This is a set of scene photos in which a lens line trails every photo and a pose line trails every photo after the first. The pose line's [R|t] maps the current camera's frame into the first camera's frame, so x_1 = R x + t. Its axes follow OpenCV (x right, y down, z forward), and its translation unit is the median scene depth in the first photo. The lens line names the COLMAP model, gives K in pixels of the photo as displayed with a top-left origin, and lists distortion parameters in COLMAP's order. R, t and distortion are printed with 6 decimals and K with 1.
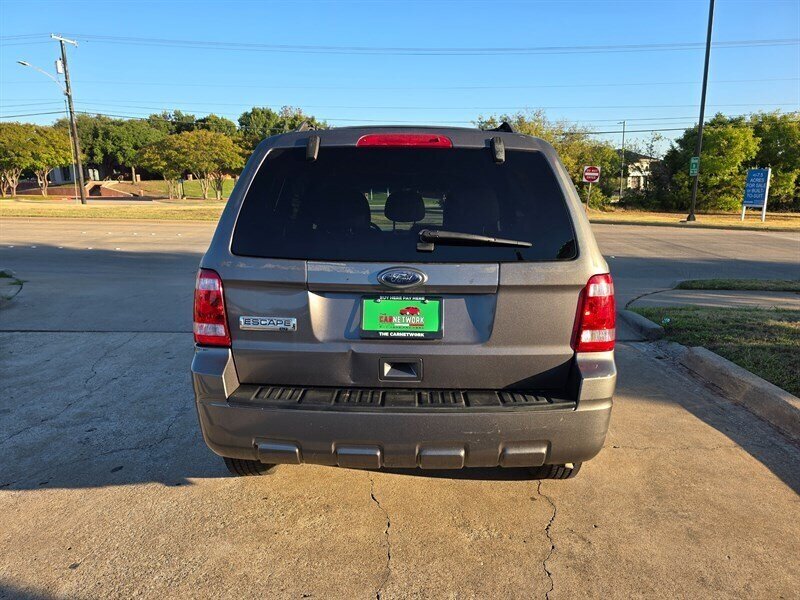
lens RADIAL K [[533.9, 0, 404.7], [0, 533.9, 288.8], [0, 0, 1]] dist [0.054705, -0.048102]
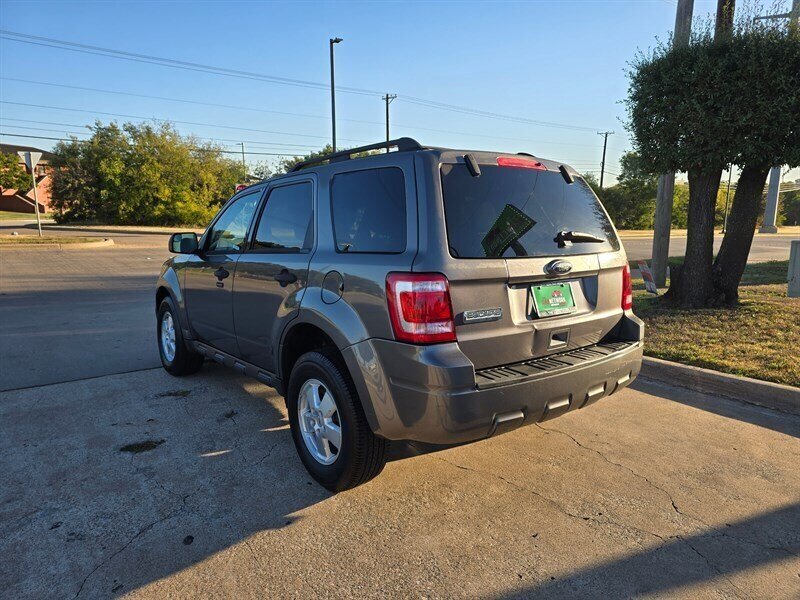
lens RADIAL K [[533.9, 0, 404.7], [0, 533.9, 288.8], [0, 0, 1]] dist [0.054705, -0.048102]
pose [[0.765923, -0.081867, 0.637699, -0.989987], [0.102140, 0.994757, 0.005029, -0.012930], [-0.634767, 0.061283, 0.770269, 0.197318]]
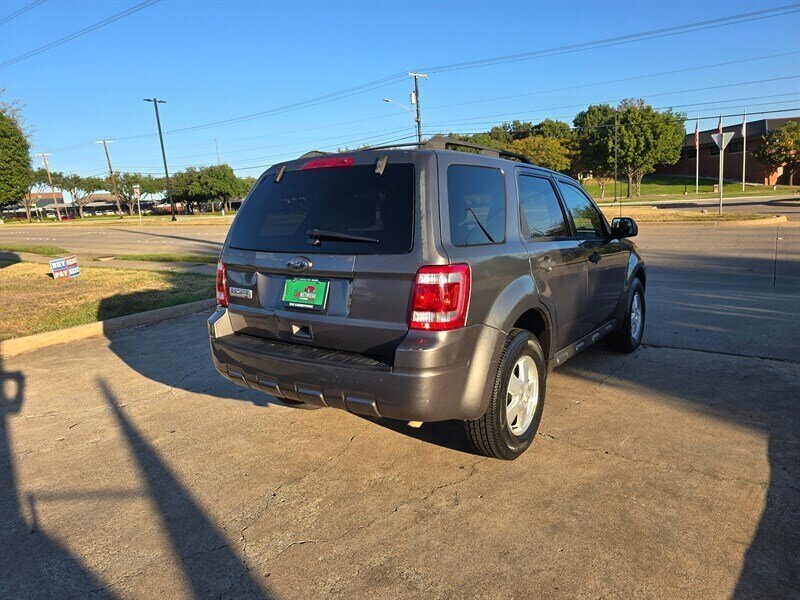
lens RADIAL K [[533.9, 0, 404.7], [0, 533.9, 288.8], [0, 0, 1]] dist [0.054705, -0.048102]
pose [[0.831093, 0.046940, -0.554149, 0.861867], [-0.048153, 0.998763, 0.012383, 0.011043], [0.554045, 0.016392, 0.832325, -0.005786]]
